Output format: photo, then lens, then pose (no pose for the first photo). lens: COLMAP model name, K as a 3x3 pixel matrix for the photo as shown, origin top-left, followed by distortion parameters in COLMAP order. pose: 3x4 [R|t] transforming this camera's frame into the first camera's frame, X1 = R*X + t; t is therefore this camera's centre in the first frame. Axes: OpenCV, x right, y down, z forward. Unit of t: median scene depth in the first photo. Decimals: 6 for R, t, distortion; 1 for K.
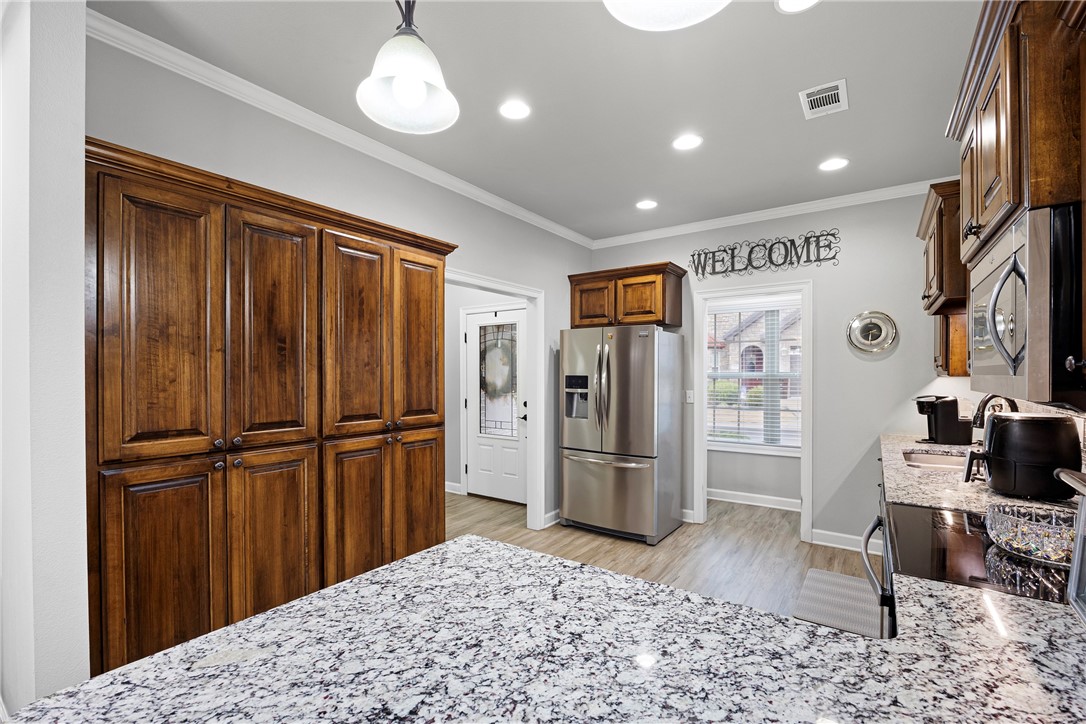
lens RADIAL K [[470.5, 0, 552.0], [0, 470.5, 376.7], [0, 0, 1]] dist [-0.006375, 0.005062]
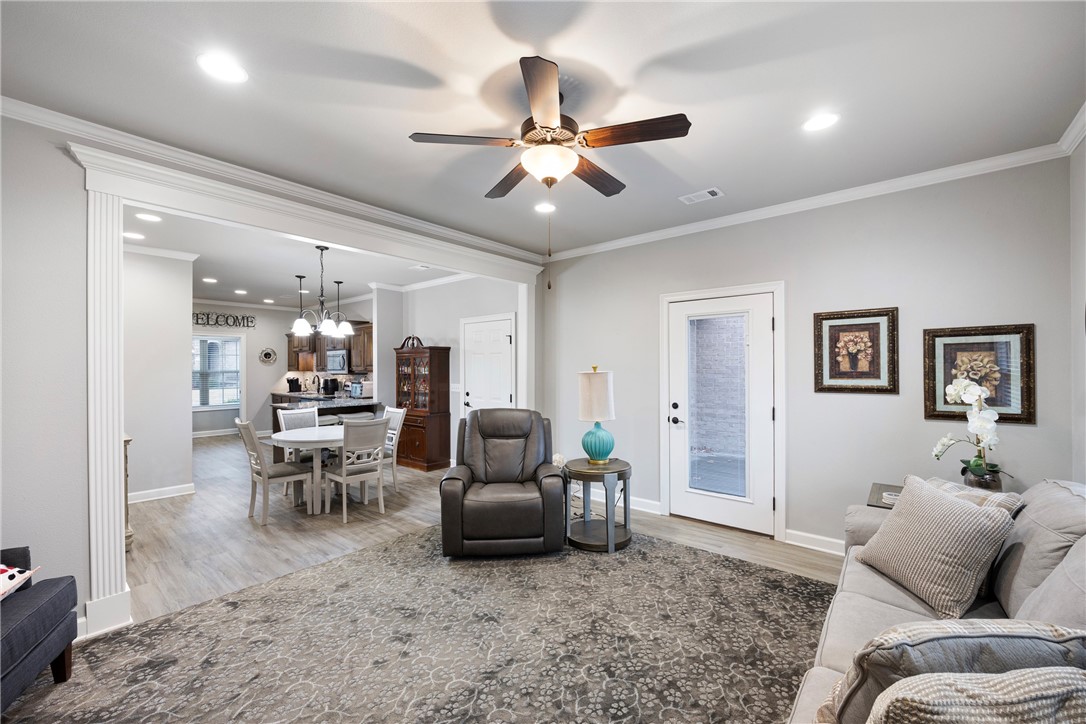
lens RADIAL K [[441.5, 0, 546.3], [0, 441.5, 364.3], [0, 0, 1]] dist [0.001281, -0.000361]
pose [[0.101382, 0.008310, 0.994813, -1.785882], [0.014884, 0.999841, -0.009869, 0.006470], [-0.994736, 0.015807, 0.101242, -0.924220]]
